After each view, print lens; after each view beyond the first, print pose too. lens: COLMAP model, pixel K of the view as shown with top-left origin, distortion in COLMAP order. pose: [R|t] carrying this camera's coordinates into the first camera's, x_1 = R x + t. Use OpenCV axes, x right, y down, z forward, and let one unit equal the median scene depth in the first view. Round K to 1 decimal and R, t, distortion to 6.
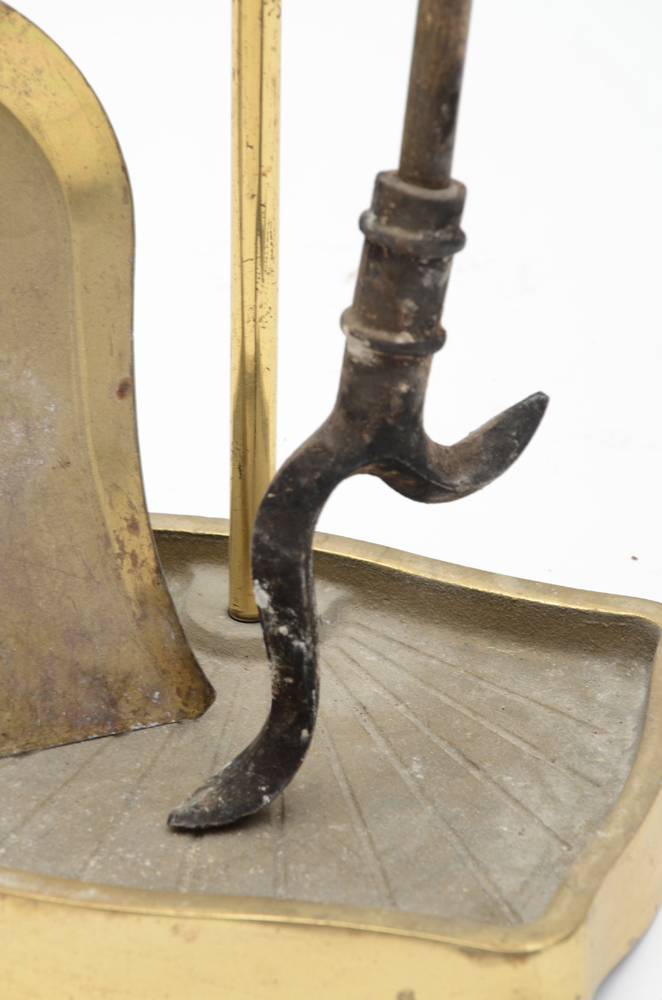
lens RADIAL K [[3828.5, 0, 325.7], [0, 3828.5, 505.6], [0, 0, 1]] dist [0.741606, 0.000000]
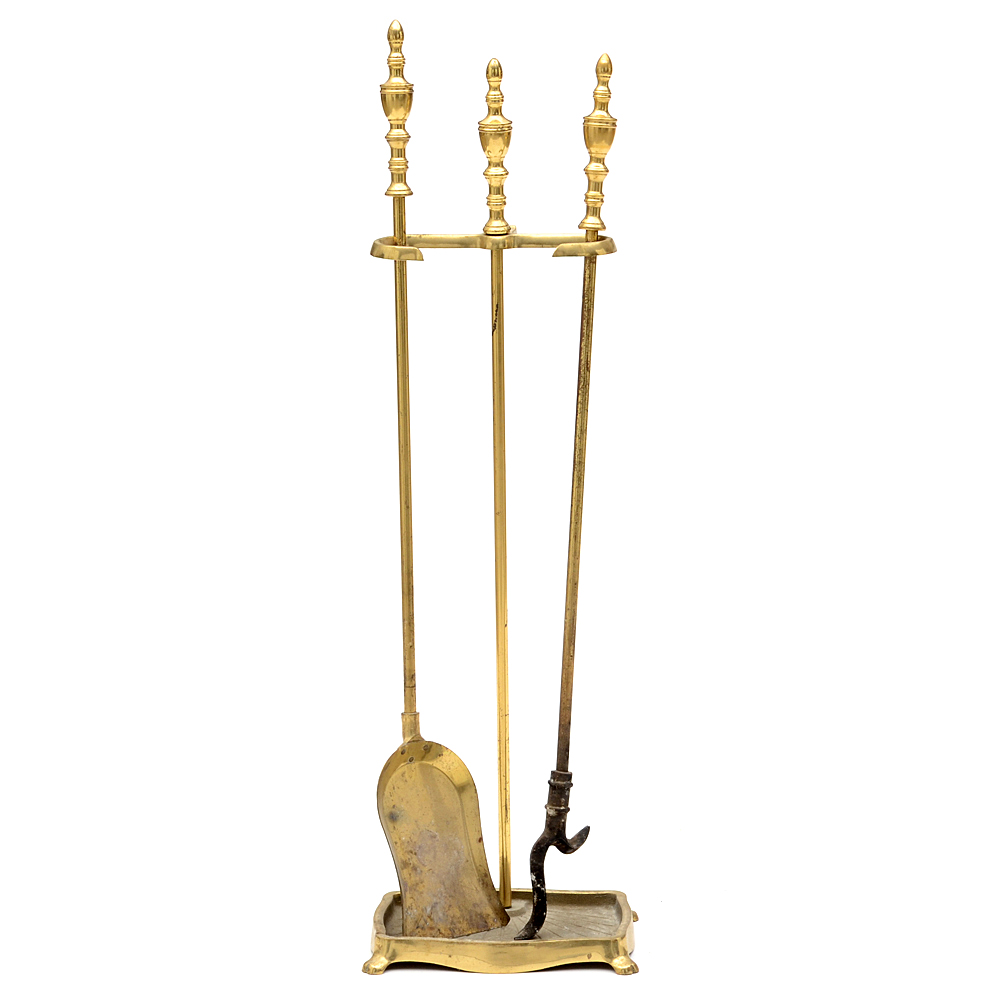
lens RADIAL K [[4691.8, 0, 499.9], [0, 4691.8, 500.8], [0, 0, 1]] dist [0.775606, 0.000000]
pose [[0.963002, -0.070841, 0.260016, -1.264292], [0.142493, 0.952779, -0.268156, 0.936125], [-0.228741, 0.295285, 0.927623, -3.587457]]
